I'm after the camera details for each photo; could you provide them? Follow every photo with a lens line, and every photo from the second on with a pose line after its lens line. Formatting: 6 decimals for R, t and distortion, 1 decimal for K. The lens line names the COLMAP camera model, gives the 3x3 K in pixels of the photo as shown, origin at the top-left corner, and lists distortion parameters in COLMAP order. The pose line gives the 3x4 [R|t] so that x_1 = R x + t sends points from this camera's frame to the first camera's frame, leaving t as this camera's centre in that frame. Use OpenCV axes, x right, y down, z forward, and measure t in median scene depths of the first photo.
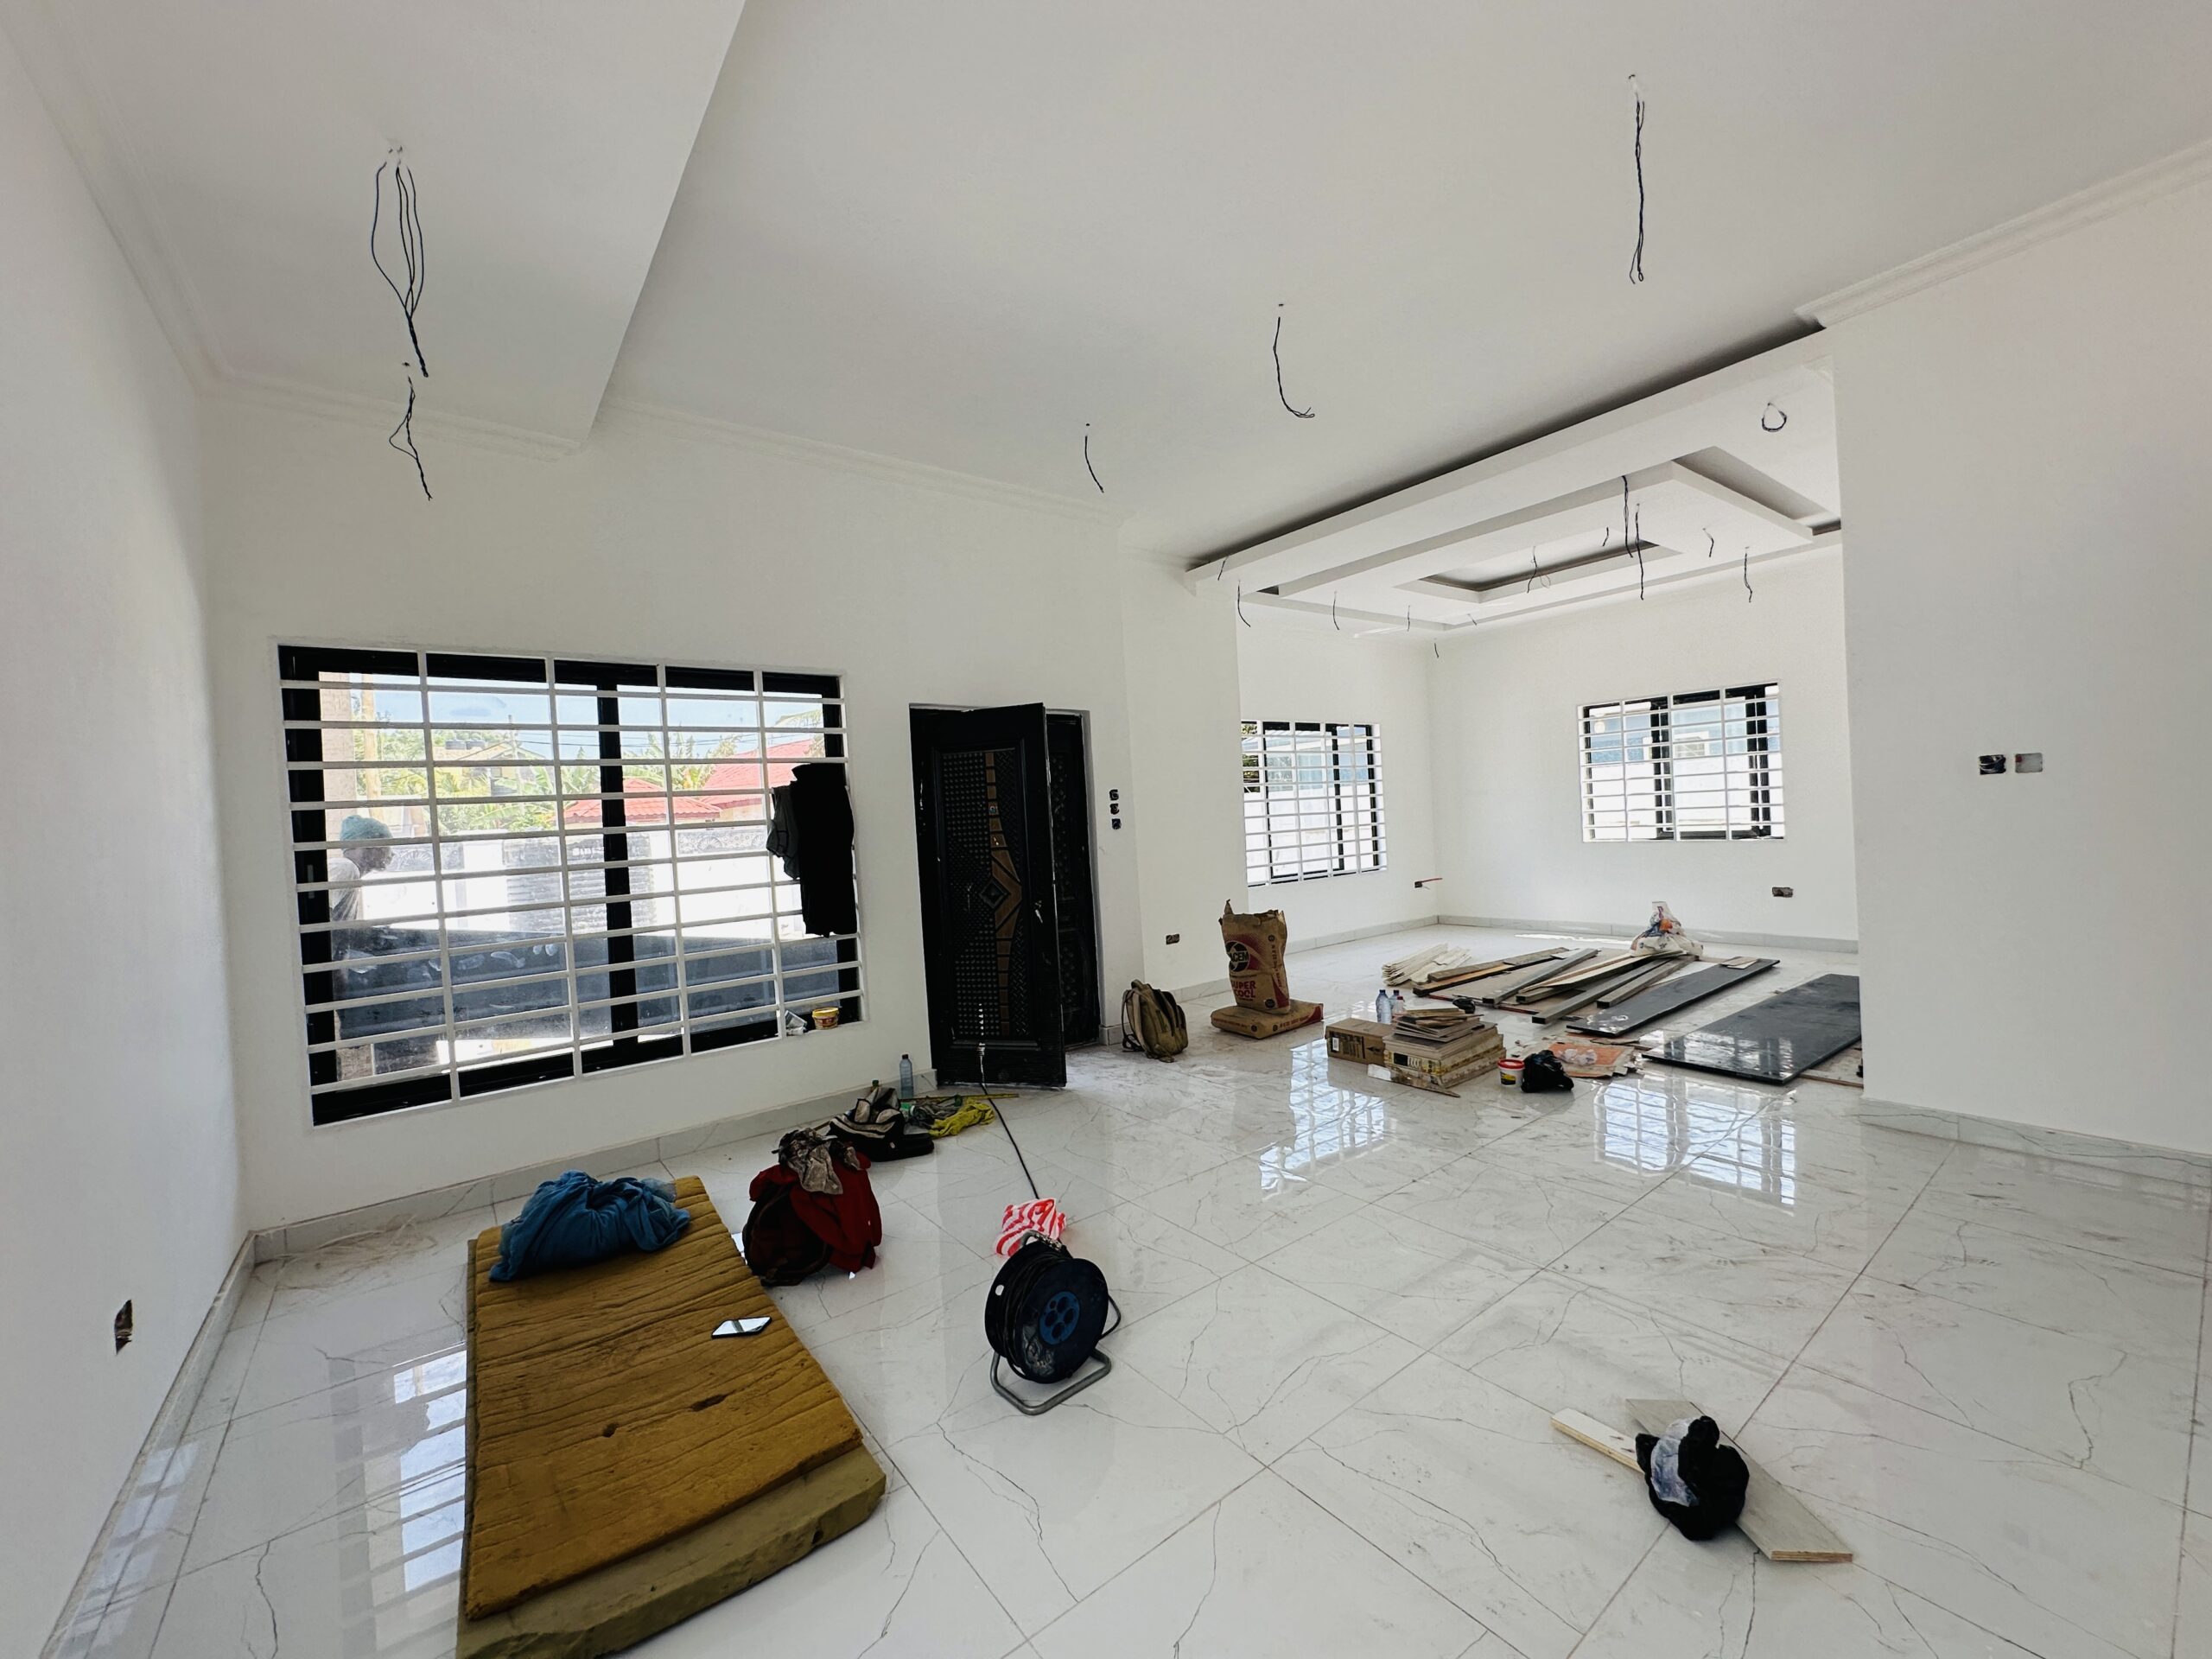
lens RADIAL K [[886.8, 0, 1104.9], [0, 886.8, 830.3], [0, 0, 1]] dist [-0.002172, 0.000886]
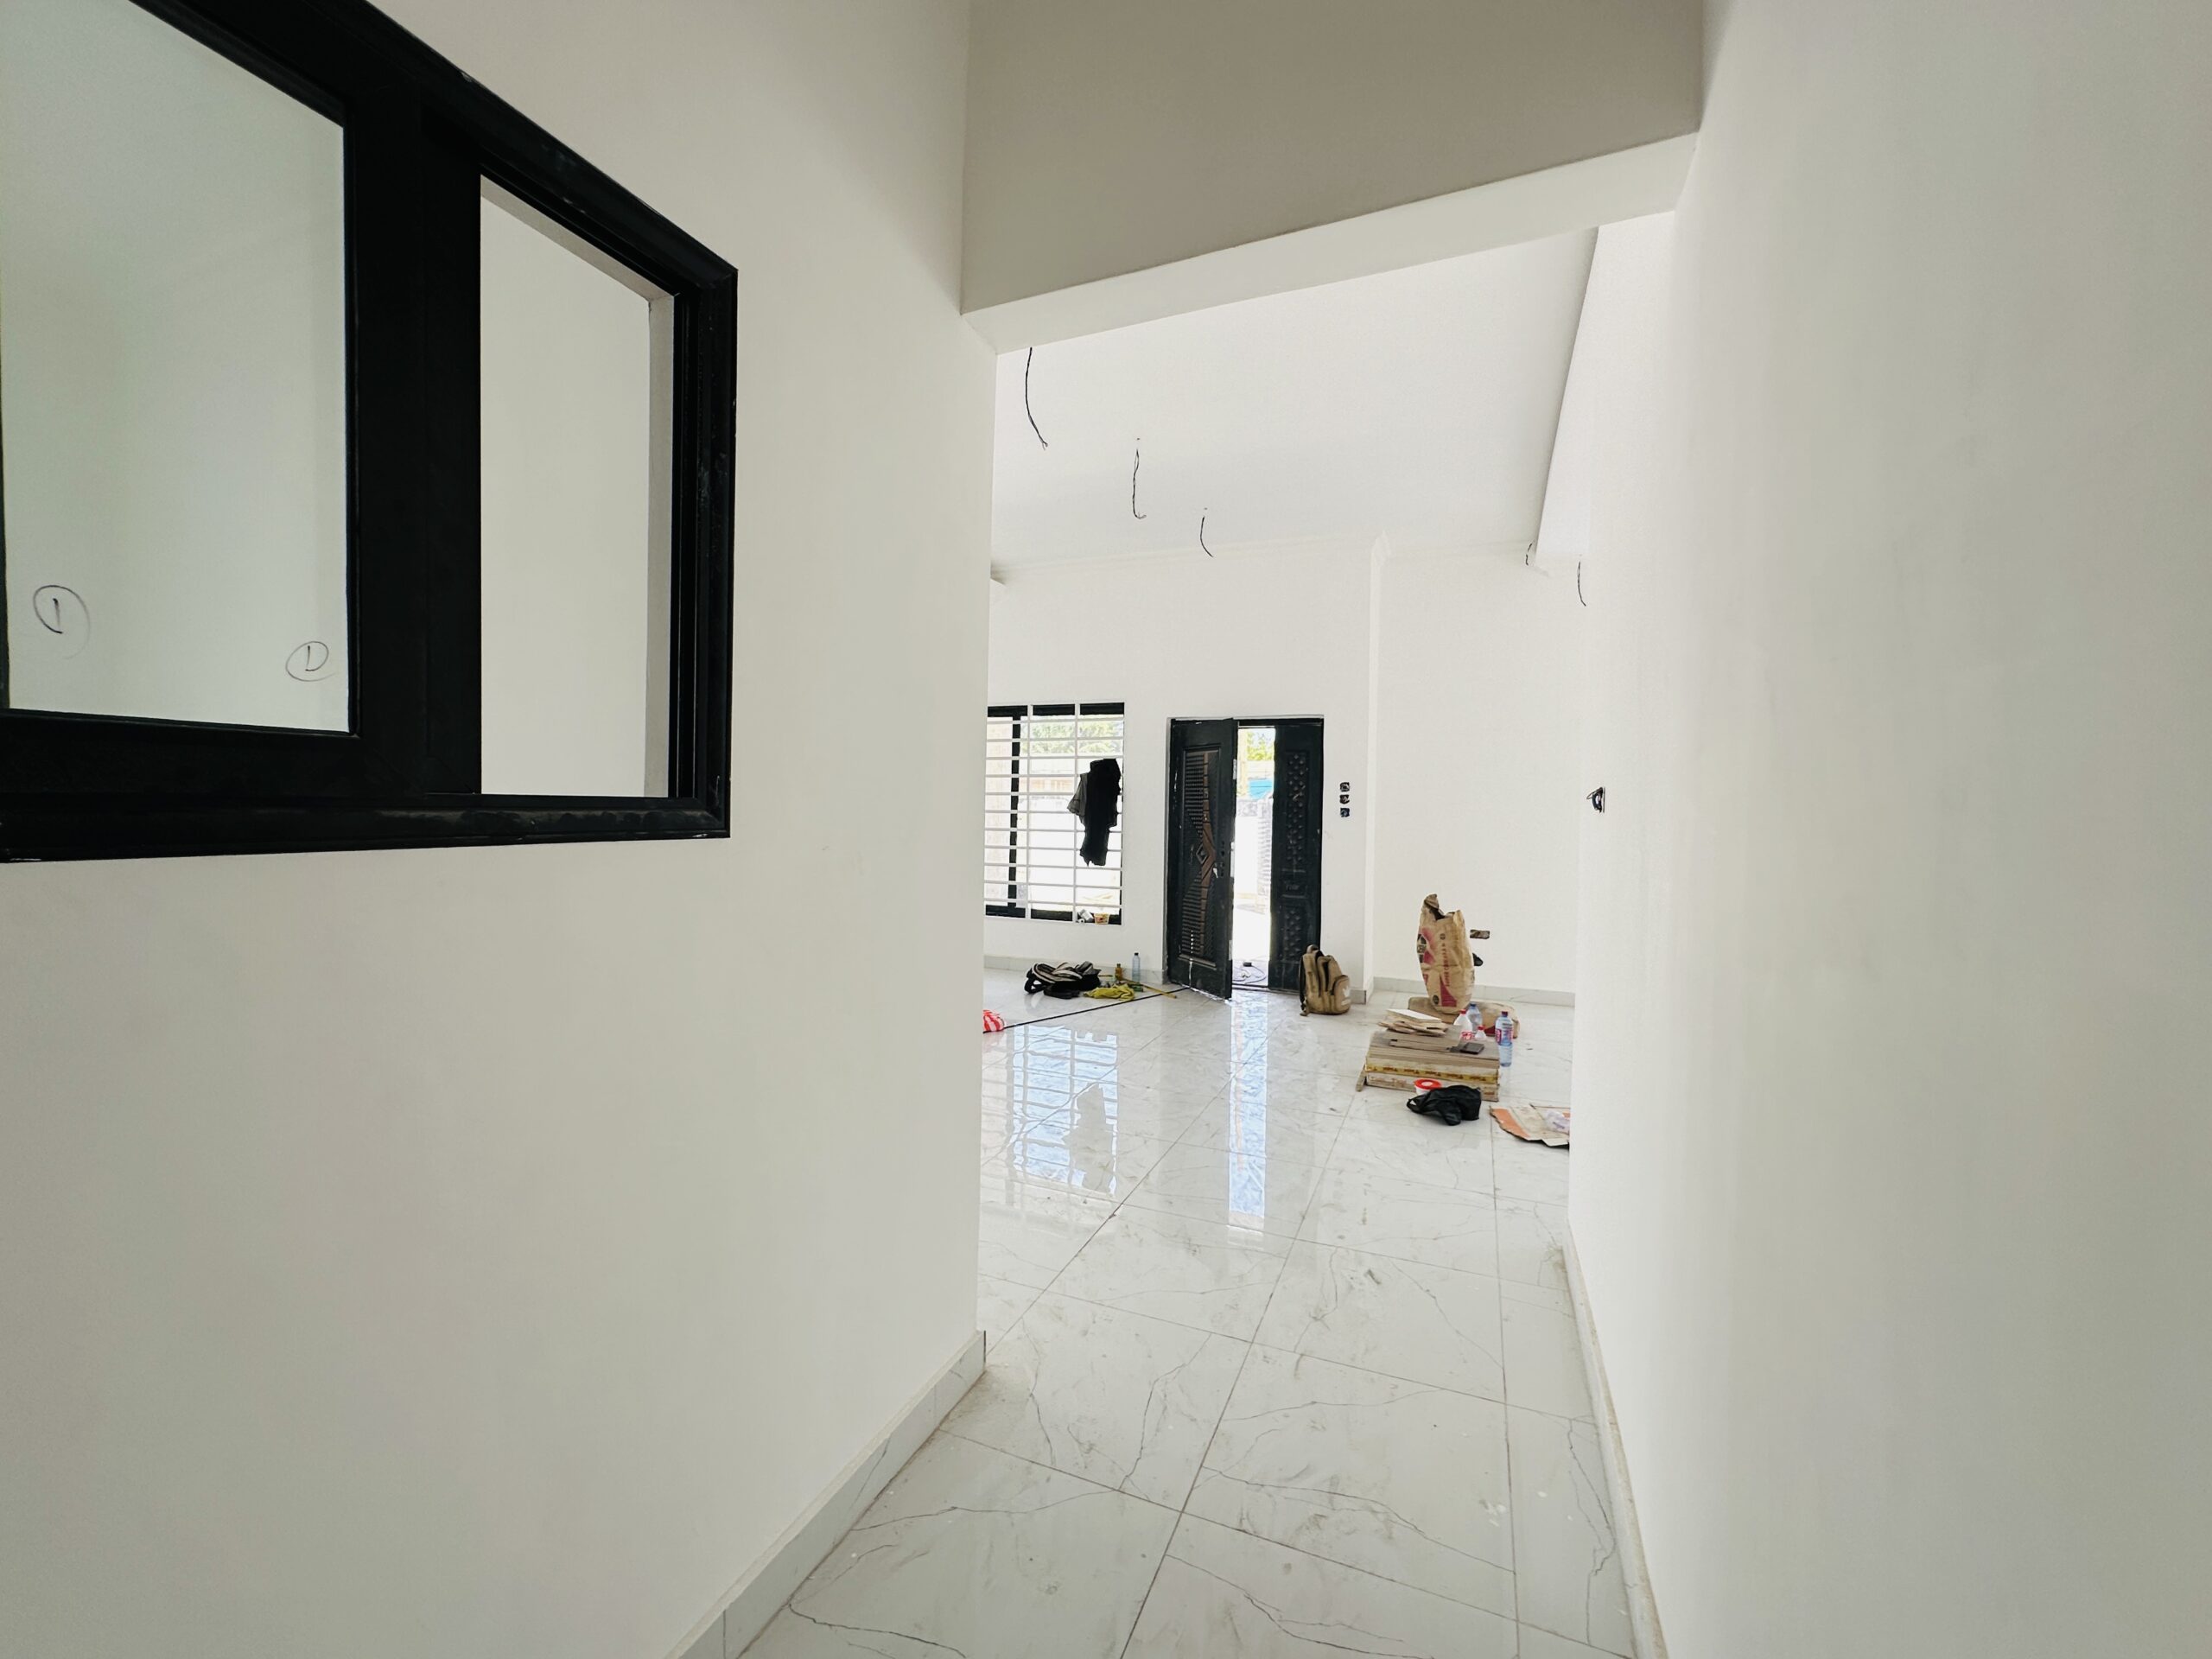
lens RADIAL K [[886.8, 0, 1099.0], [0, 886.8, 826.8], [0, 0, 1]] dist [-0.002172, 0.000886]
pose [[0.489995, 0.084443, -0.867626, 1.080044], [-0.054087, 0.996325, 0.066423, -0.060114], [0.870046, 0.014380, 0.492761, 0.204269]]
